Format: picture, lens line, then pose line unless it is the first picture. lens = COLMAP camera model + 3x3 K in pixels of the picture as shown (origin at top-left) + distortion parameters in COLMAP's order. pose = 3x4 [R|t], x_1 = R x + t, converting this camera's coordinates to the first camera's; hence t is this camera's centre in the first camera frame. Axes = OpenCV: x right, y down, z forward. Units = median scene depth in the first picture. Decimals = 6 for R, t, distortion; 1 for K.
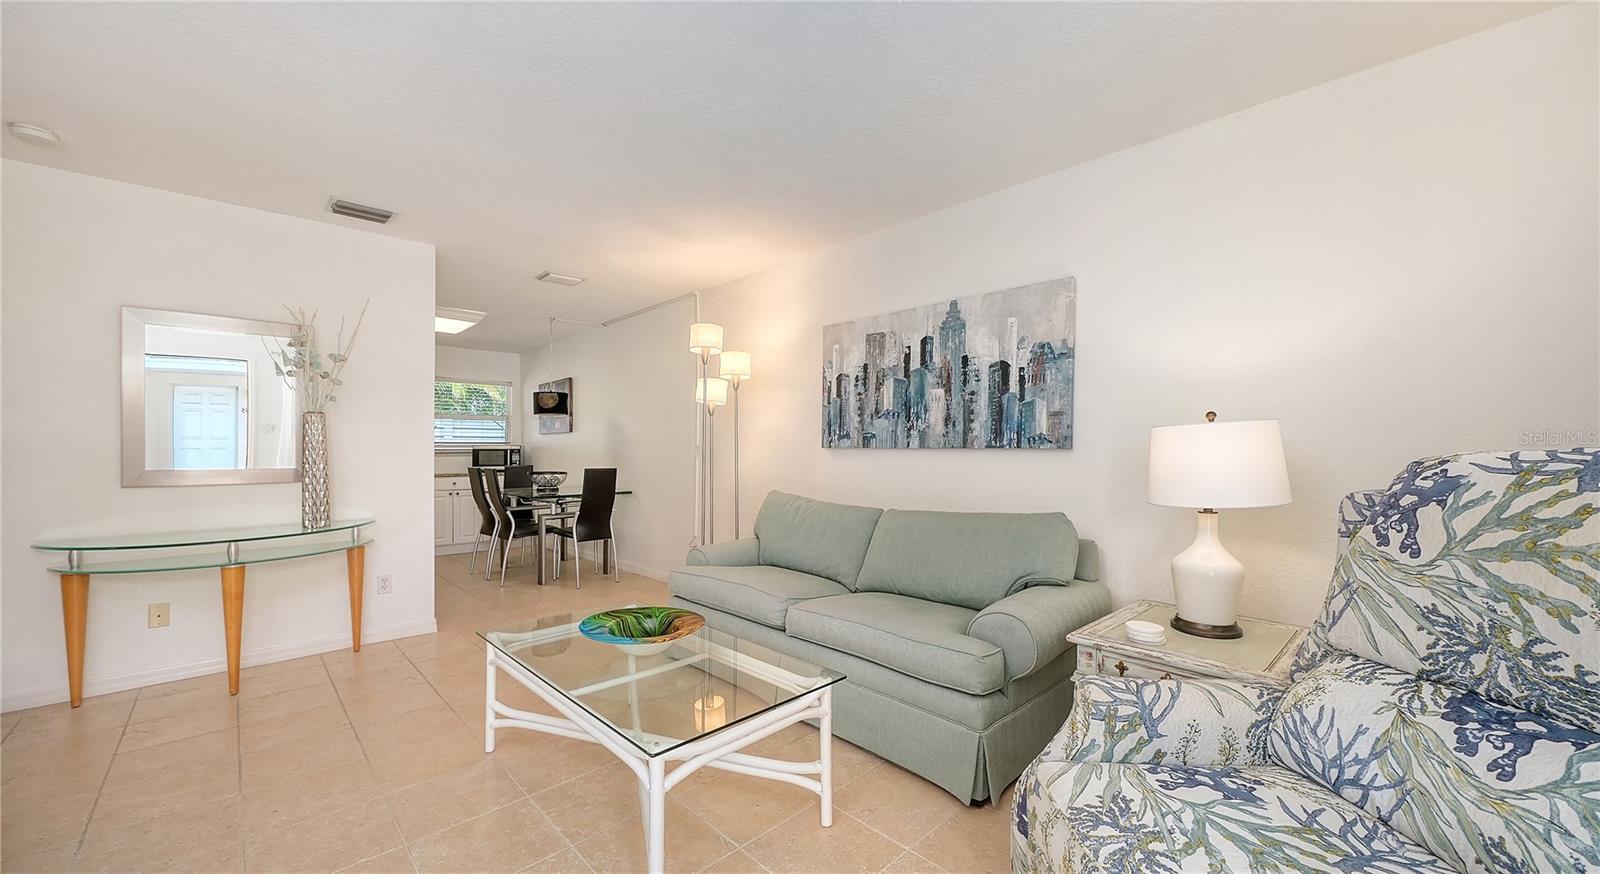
lens RADIAL K [[561.7, 0, 780.6], [0, 561.7, 483.1], [0, 0, 1]] dist [-0.007722, -0.000024]
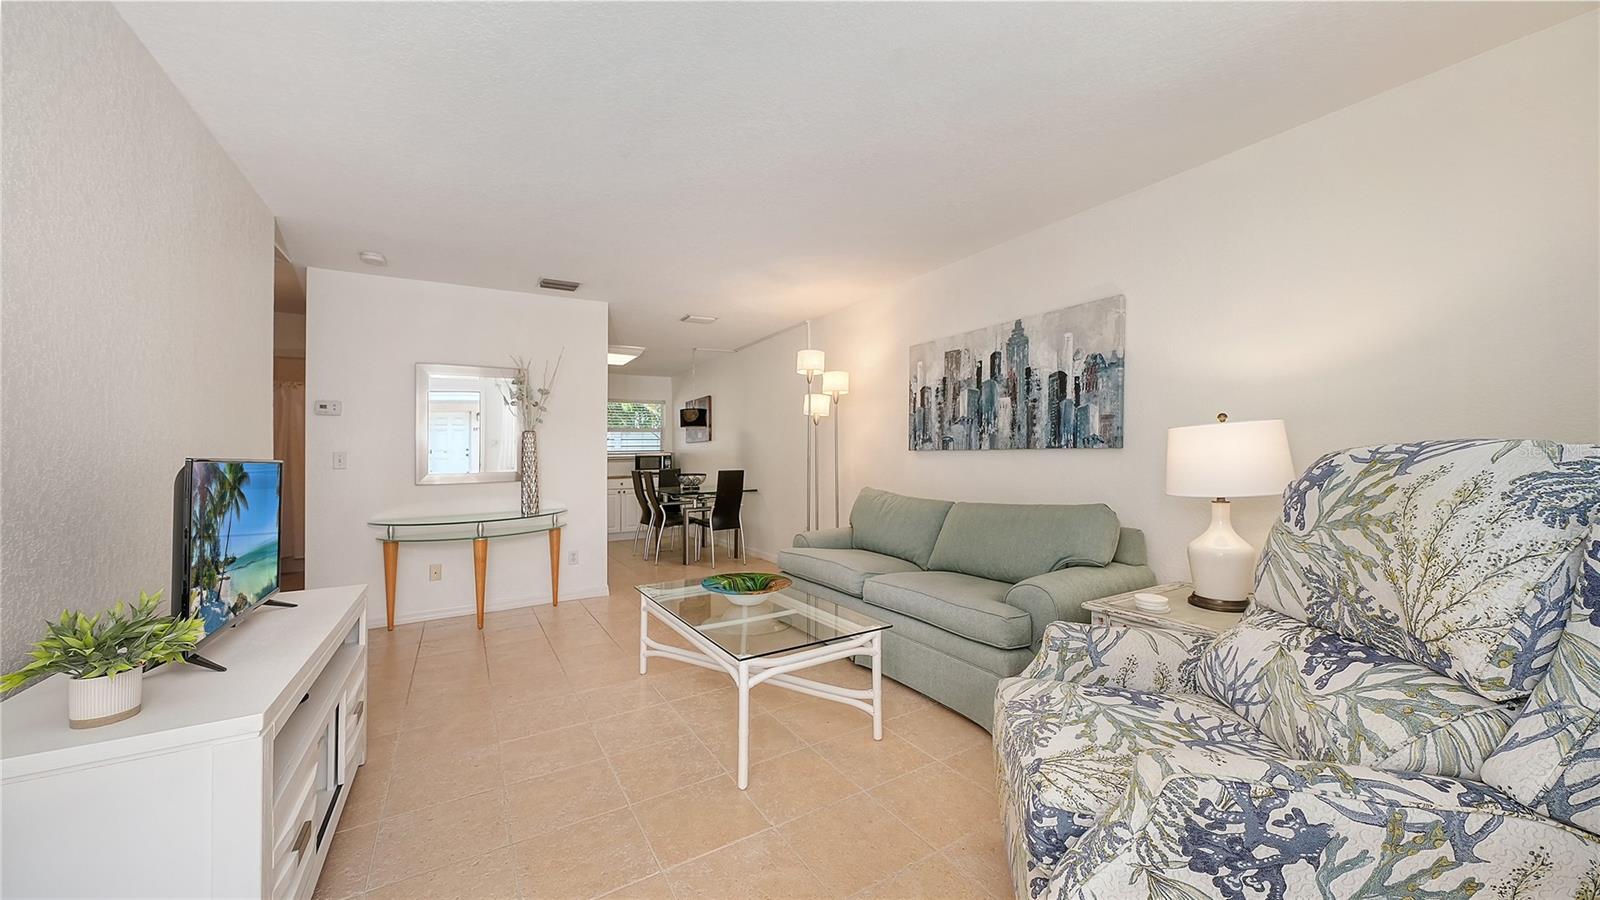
lens RADIAL K [[526.5, 0, 795.8], [0, 526.5, 485.5], [0, 0, 1]] dist [0.000142, 0.000002]
pose [[0.977961, -0.002179, -0.208776, 0.107783], [0.002364, 0.999997, 0.000639, 0.012114], [0.208774, -0.001119, 0.977963, -0.171288]]
